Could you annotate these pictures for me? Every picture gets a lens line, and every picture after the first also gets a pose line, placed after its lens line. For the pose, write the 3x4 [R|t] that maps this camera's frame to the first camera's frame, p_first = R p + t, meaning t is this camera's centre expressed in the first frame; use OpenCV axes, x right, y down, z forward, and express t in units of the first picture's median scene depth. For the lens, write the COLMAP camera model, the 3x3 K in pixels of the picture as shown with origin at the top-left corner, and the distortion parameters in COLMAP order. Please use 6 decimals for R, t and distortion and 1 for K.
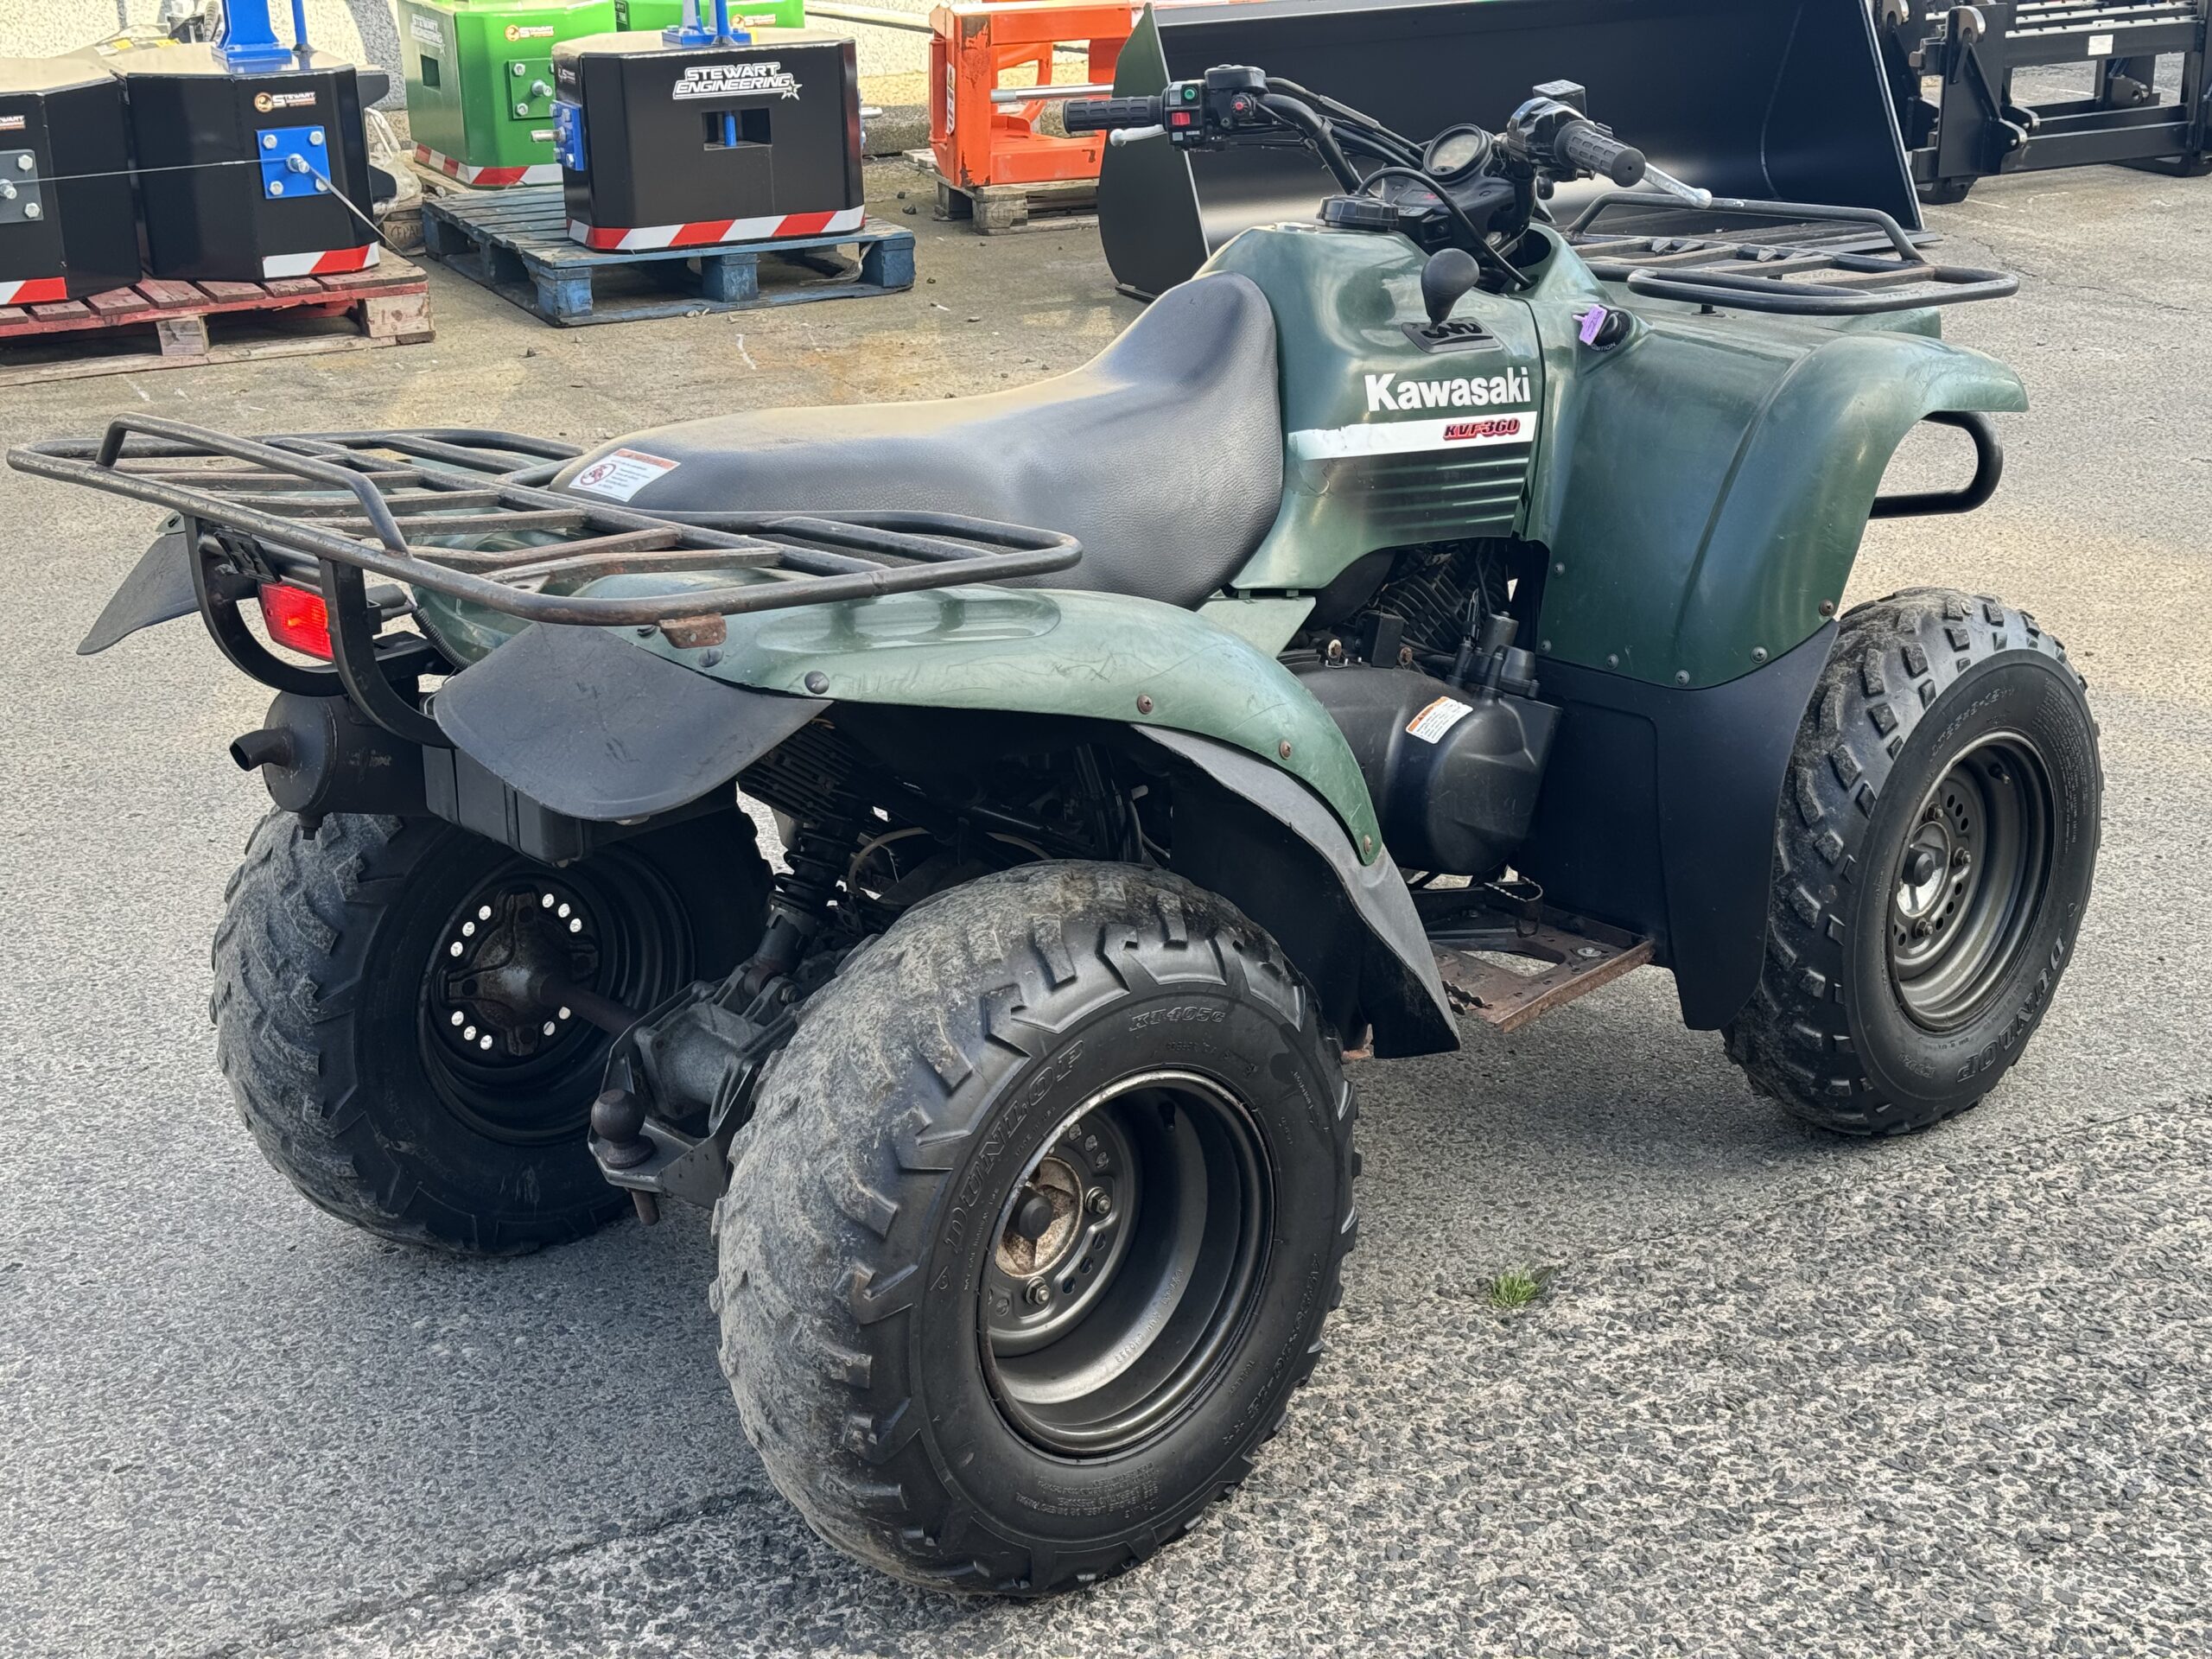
lens RADIAL K [[3064.7, 0, 1111.7], [0, 3064.7, 808.7], [0, 0, 1]] dist [0.230844, -0.508577]
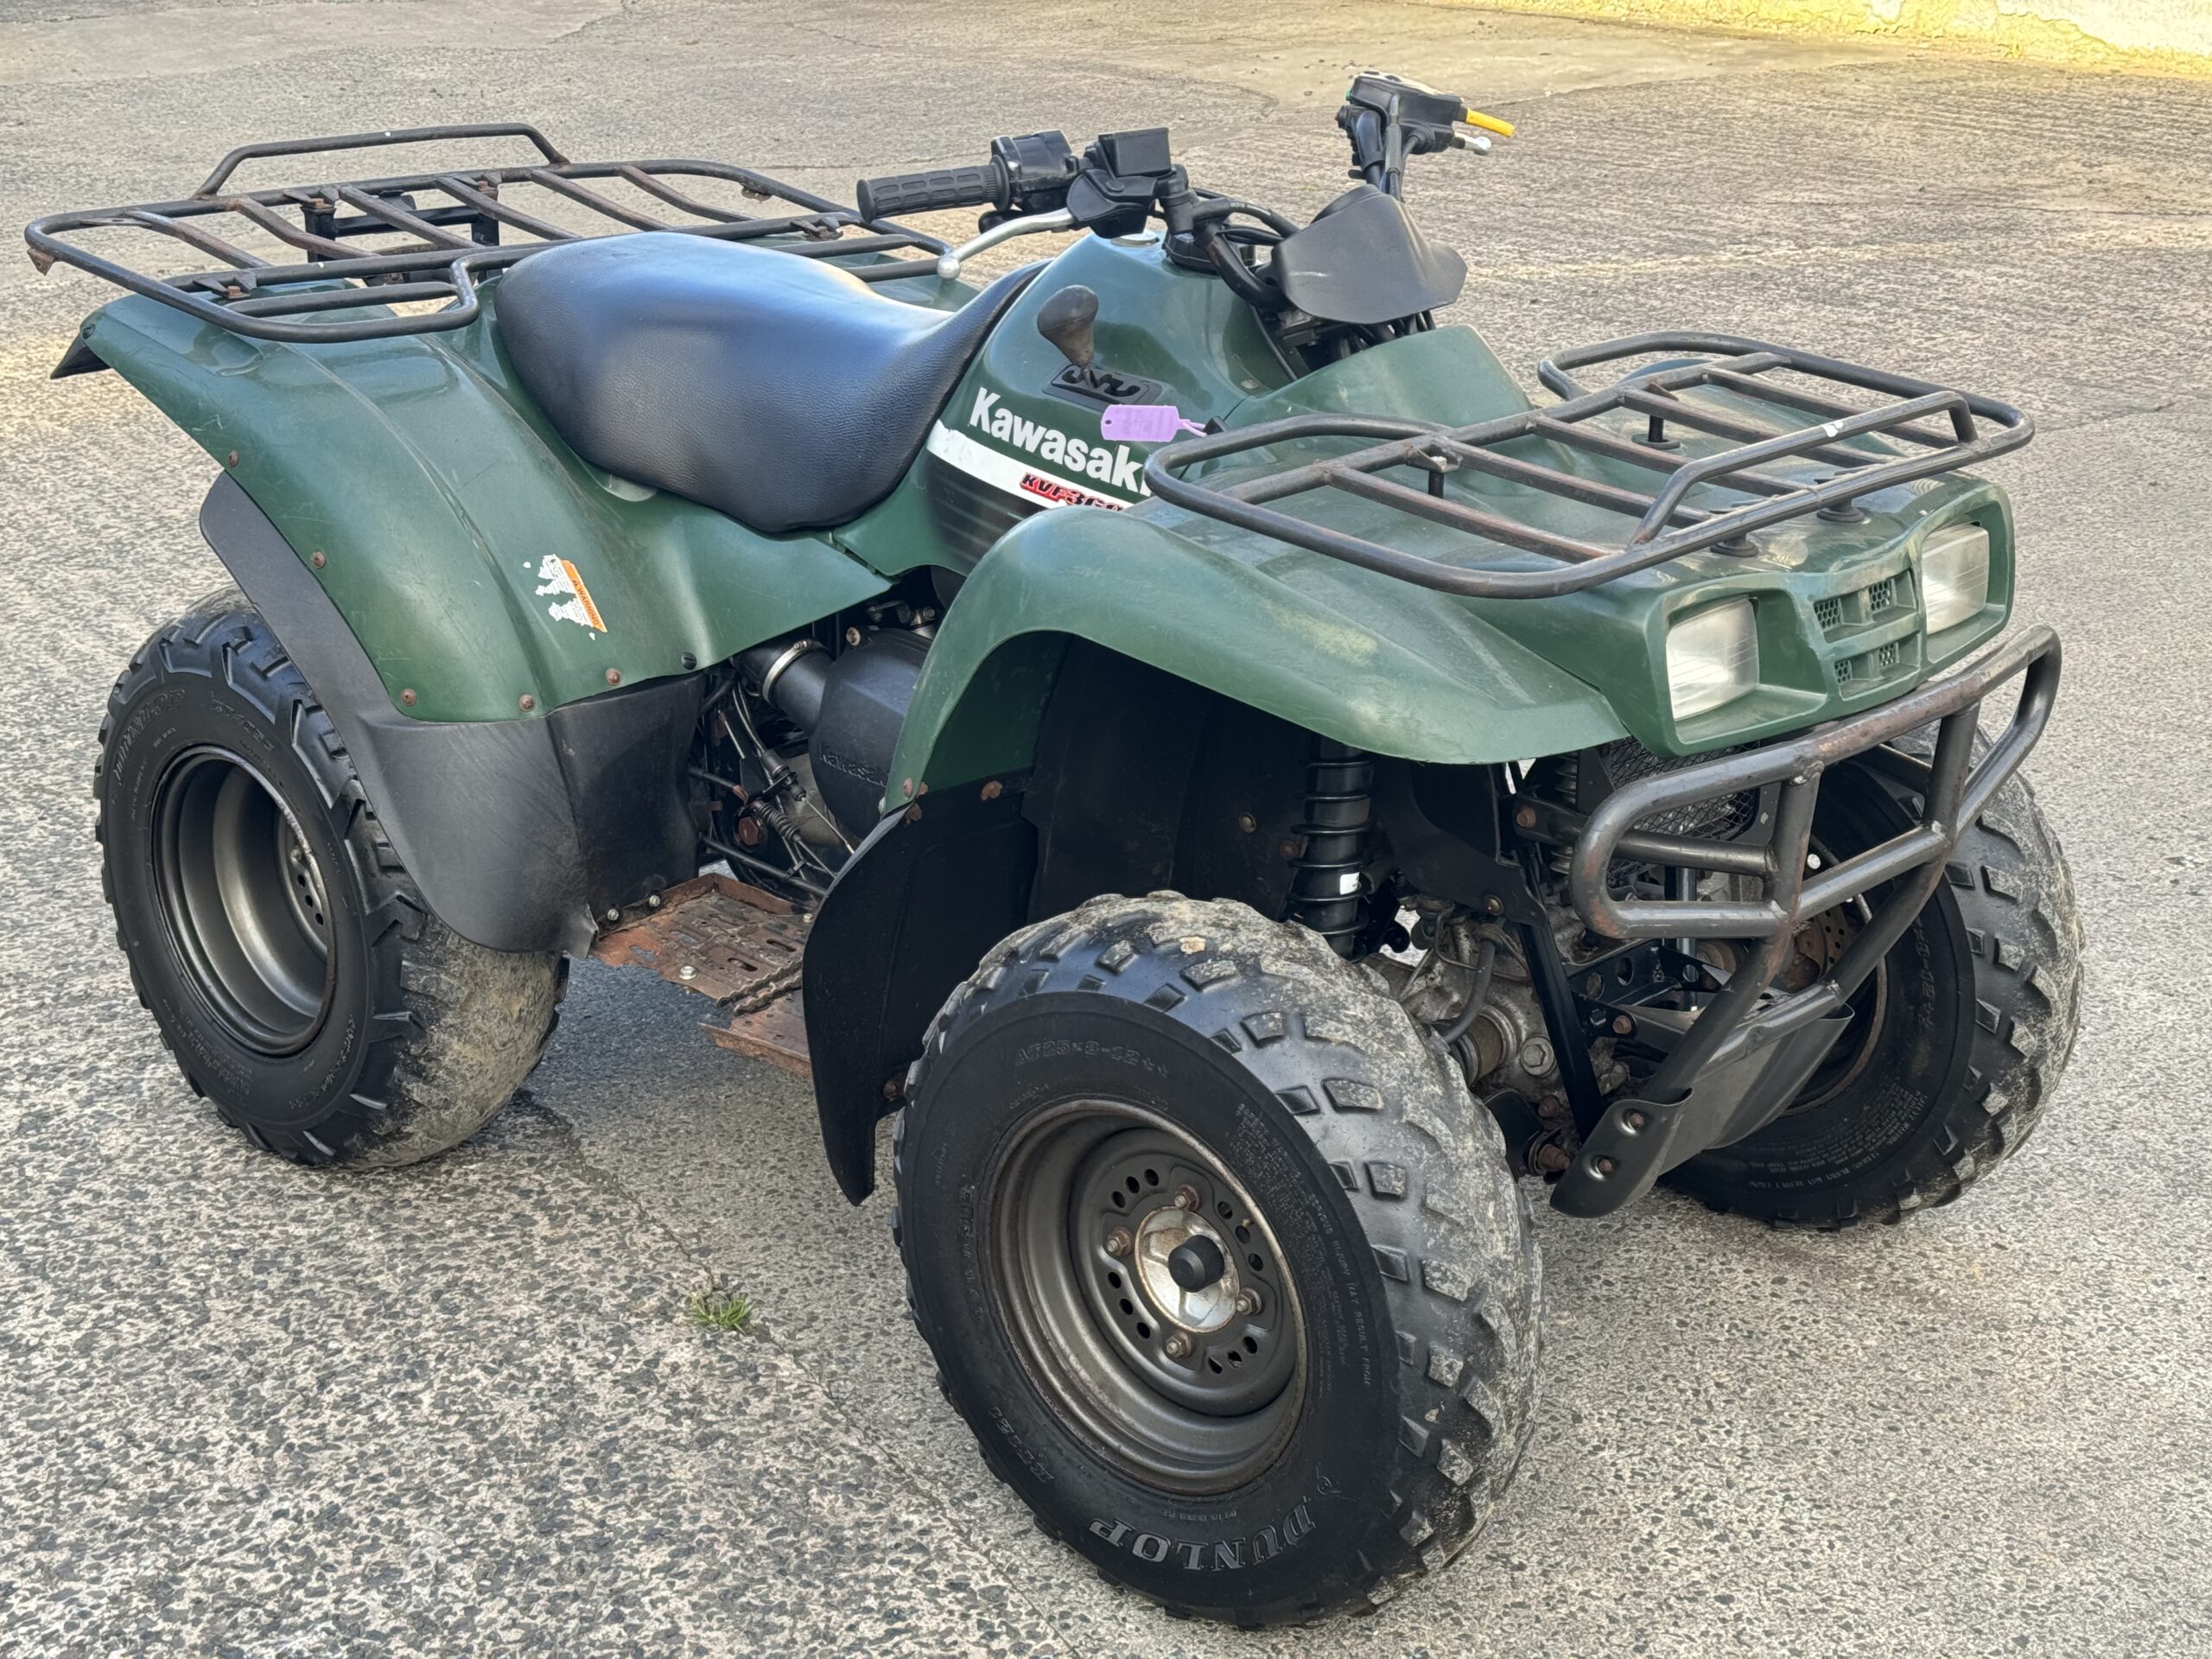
lens RADIAL K [[3064.7, 0, 1111.7], [0, 3064.7, 808.7], [0, 0, 1]] dist [0.230844, -0.508577]
pose [[0.095083, 0.370068, -0.924126, 0.942030], [-0.333735, 0.886458, 0.320646, -0.322389], [0.937859, 0.277925, 0.207792, 0.841380]]
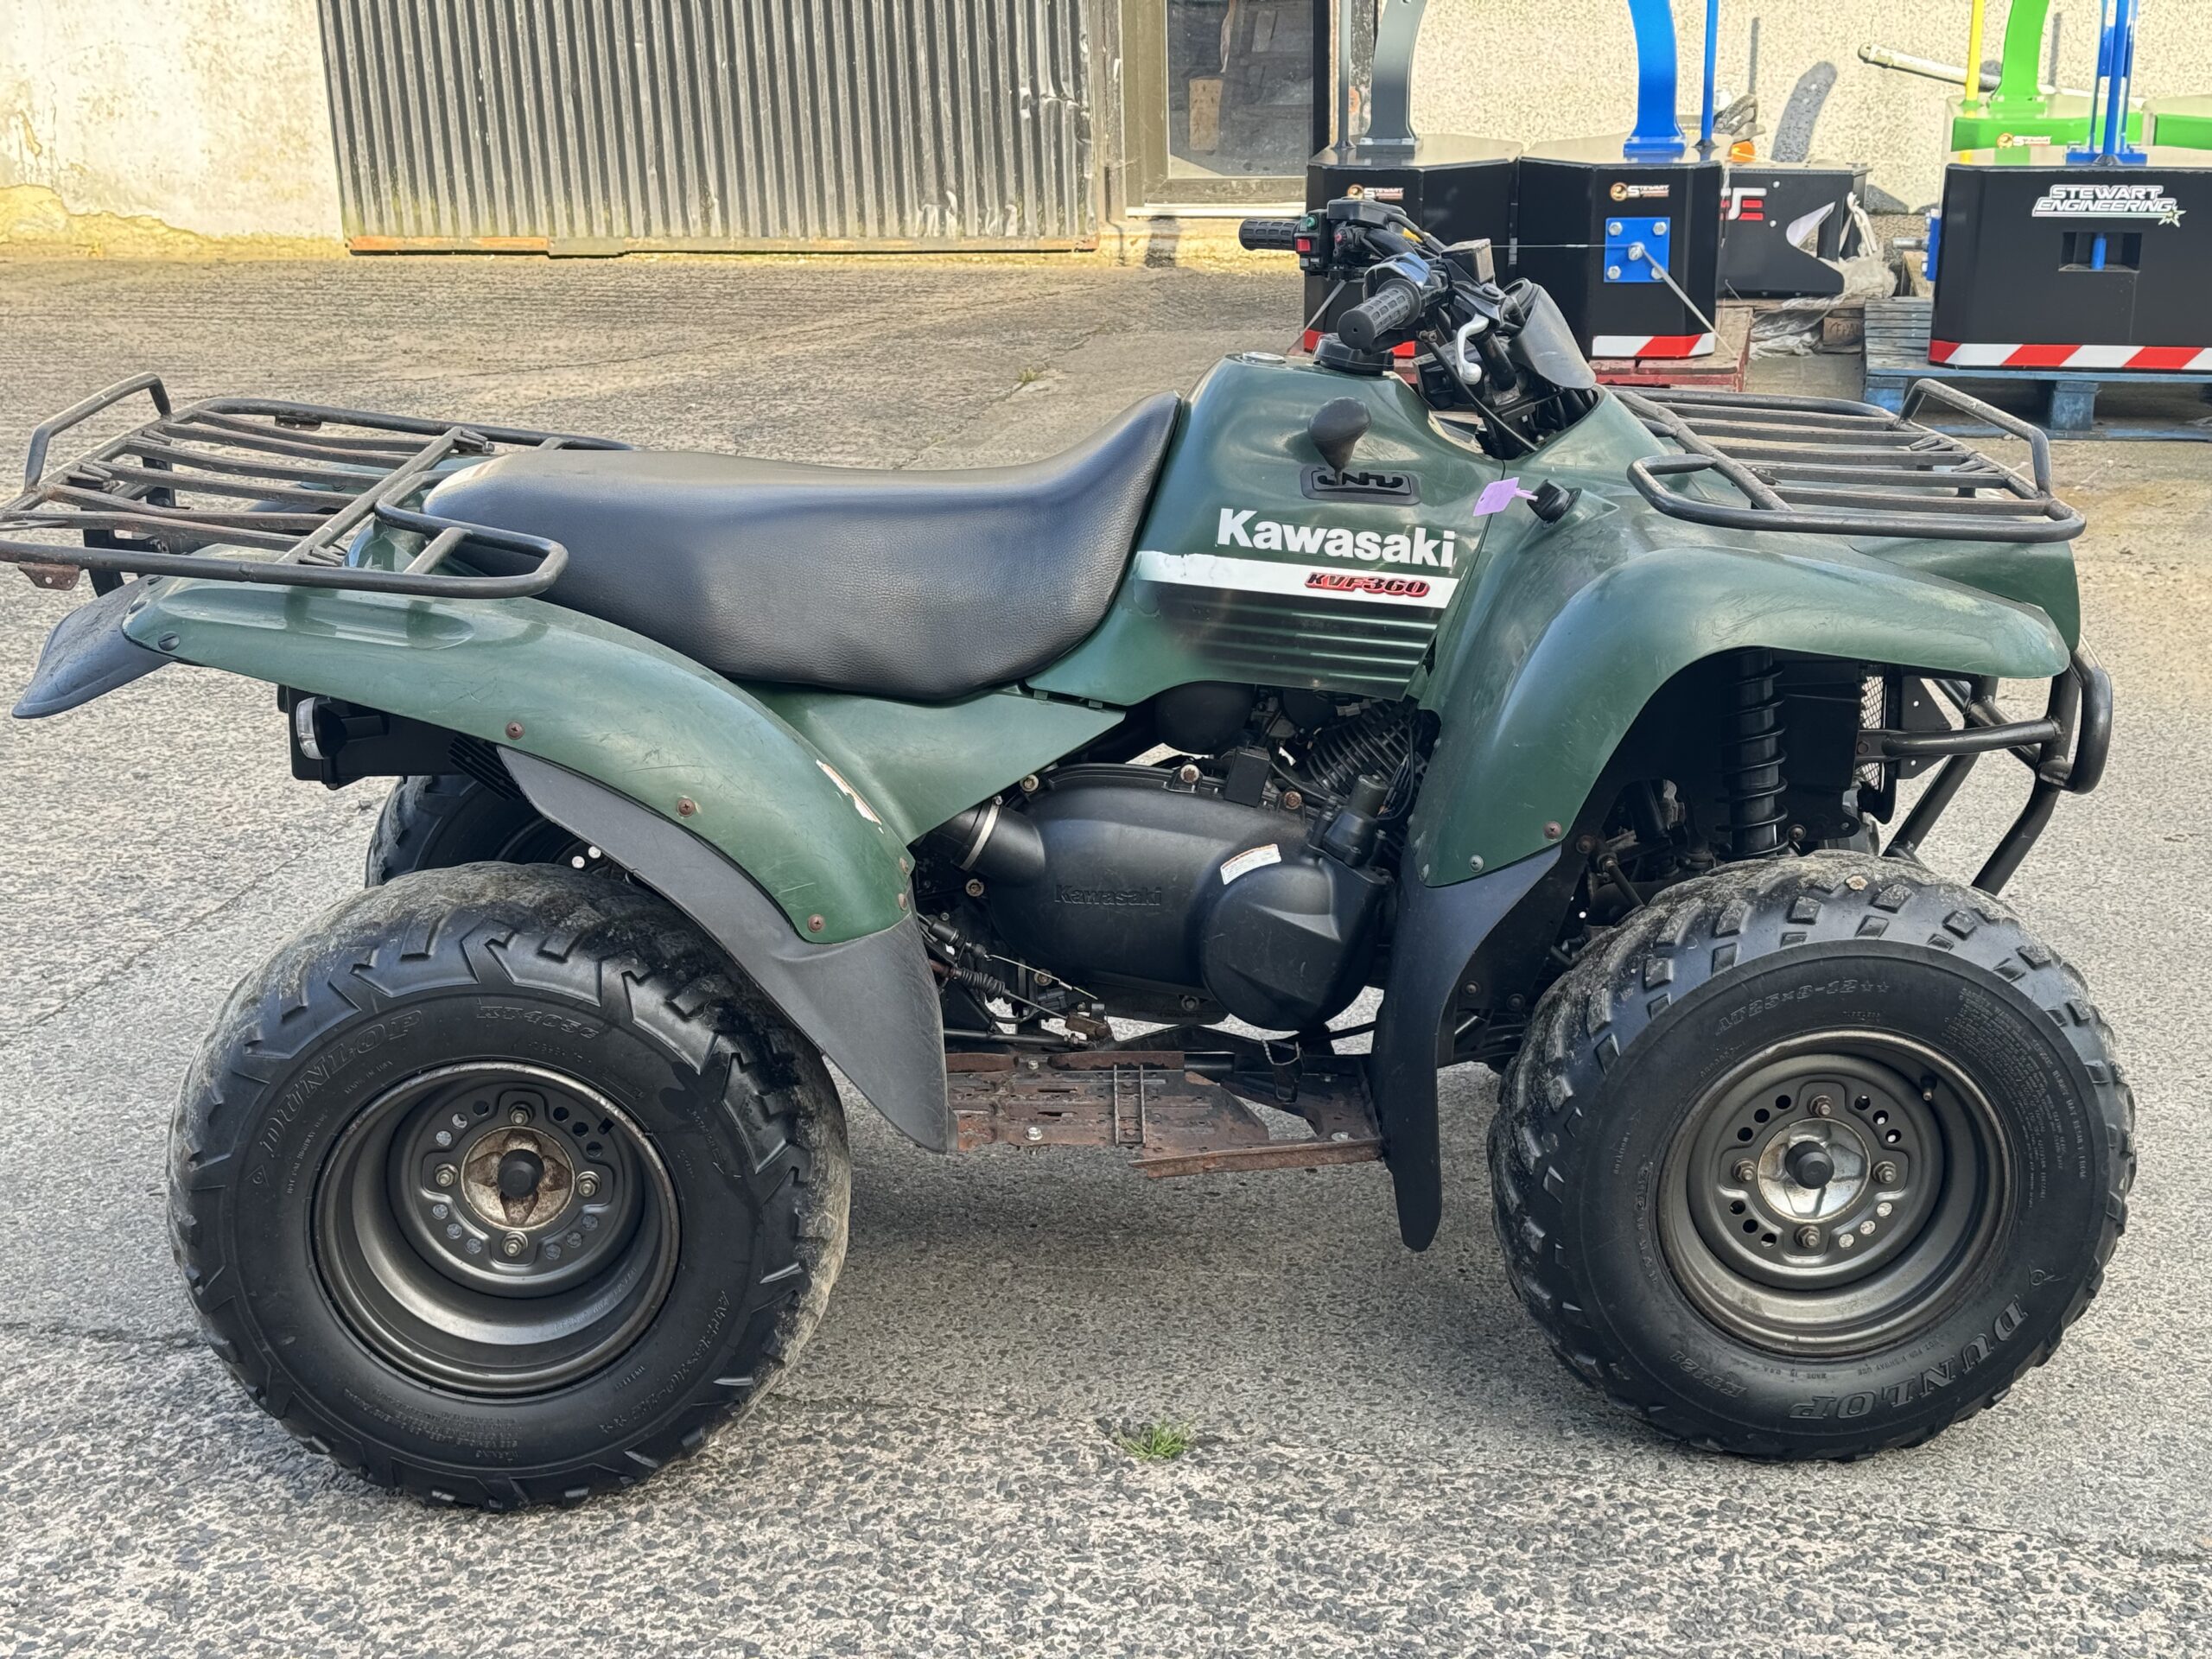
lens RADIAL K [[3089.8, 0, 1106.0], [0, 3089.8, 829.5], [0, 0, 1]] dist [0.209962, -0.509906]
pose [[0.761259, 0.208376, -0.614055, 0.661637], [-0.221434, 0.973574, 0.055859, -0.083022], [0.609468, 0.093450, 0.787284, 0.187233]]
